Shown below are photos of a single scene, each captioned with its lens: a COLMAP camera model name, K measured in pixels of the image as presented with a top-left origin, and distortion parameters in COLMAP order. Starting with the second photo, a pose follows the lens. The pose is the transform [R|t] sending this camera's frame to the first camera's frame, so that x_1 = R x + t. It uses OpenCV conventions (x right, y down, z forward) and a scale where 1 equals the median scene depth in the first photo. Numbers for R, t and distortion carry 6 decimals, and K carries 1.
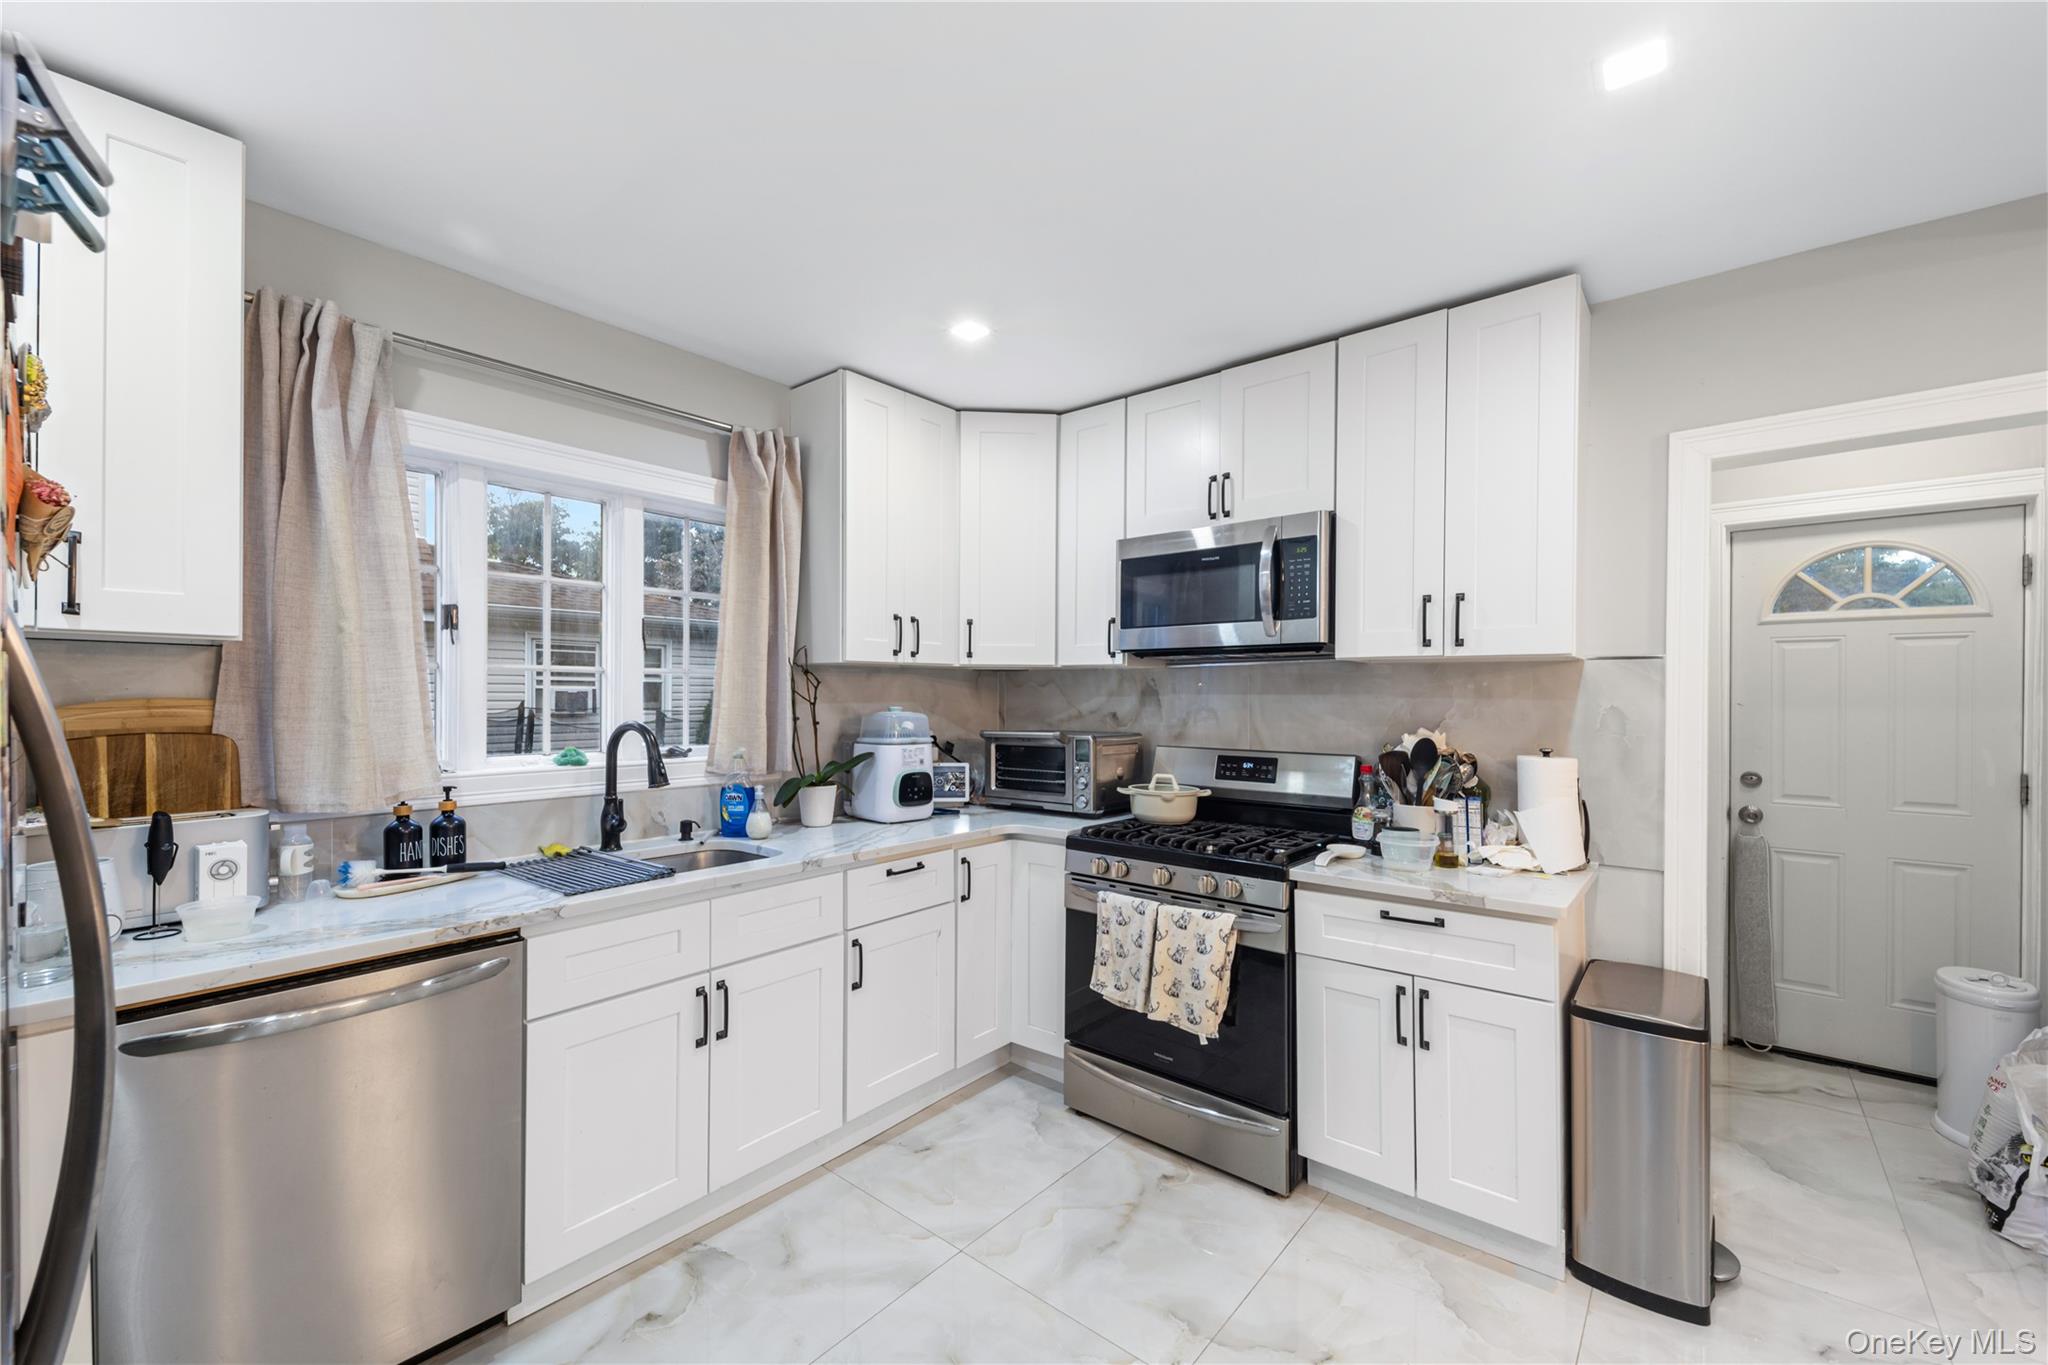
lens RADIAL K [[827.4, 0, 1011.5], [0, 827.4, 689.7], [0, 0, 1]] dist [-0.003159, -0.000394]
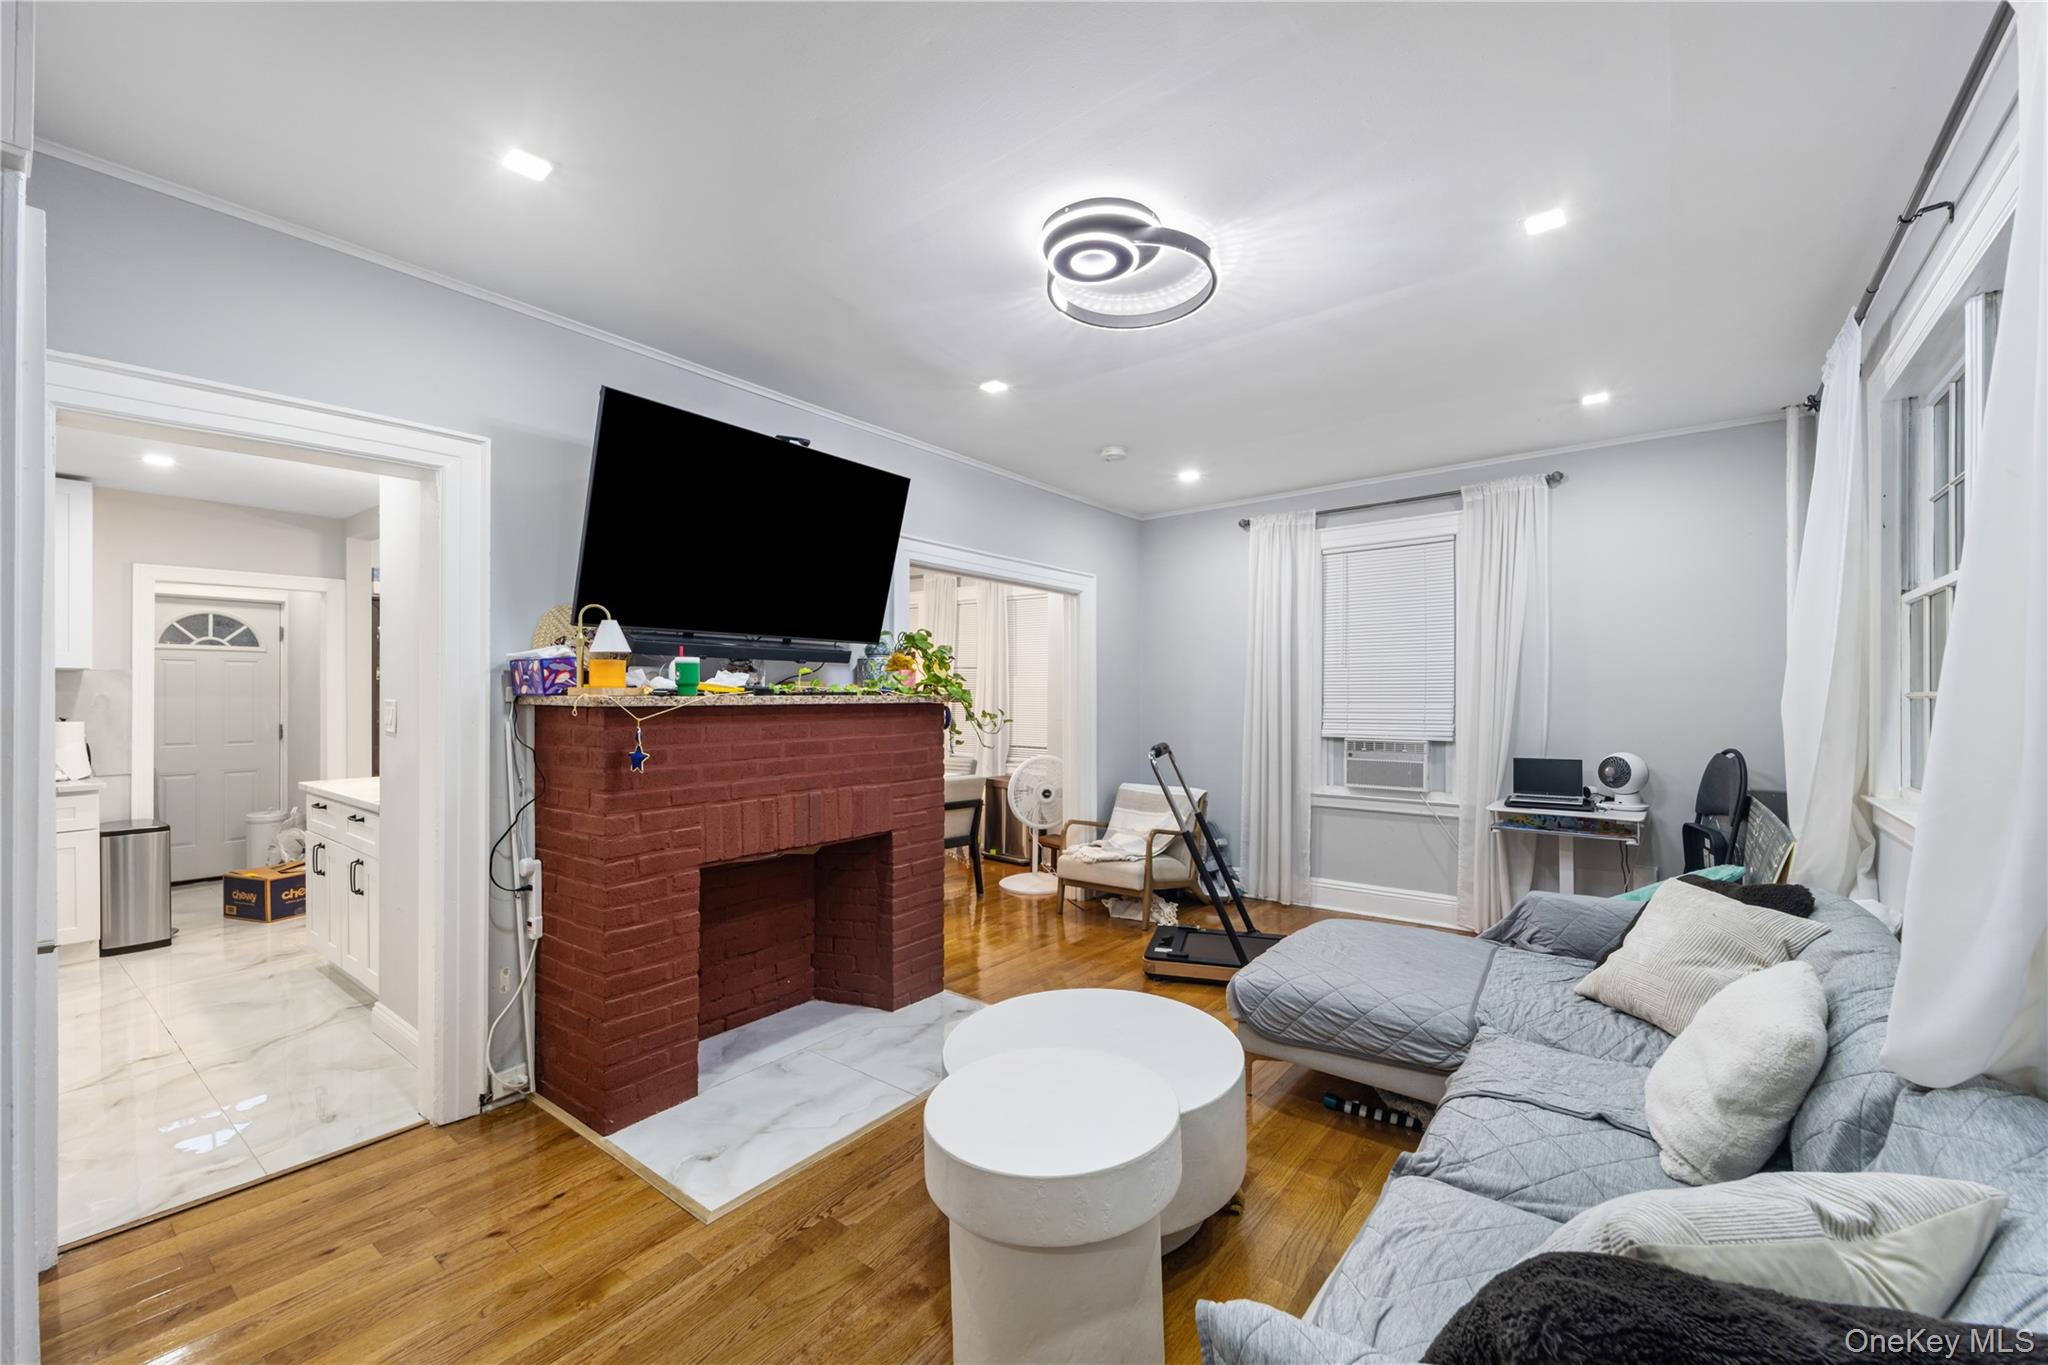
lens RADIAL K [[827.4, 0, 1028.2], [0, 827.4, 694.8], [0, 0, 1]] dist [-0.003159, -0.000394]
pose [[-0.050931, -0.003227, 0.998697, -1.227084], [0.000958, 0.999994, 0.003280, 0.015597], [-0.998702, 0.001123, -0.050928, -1.010415]]
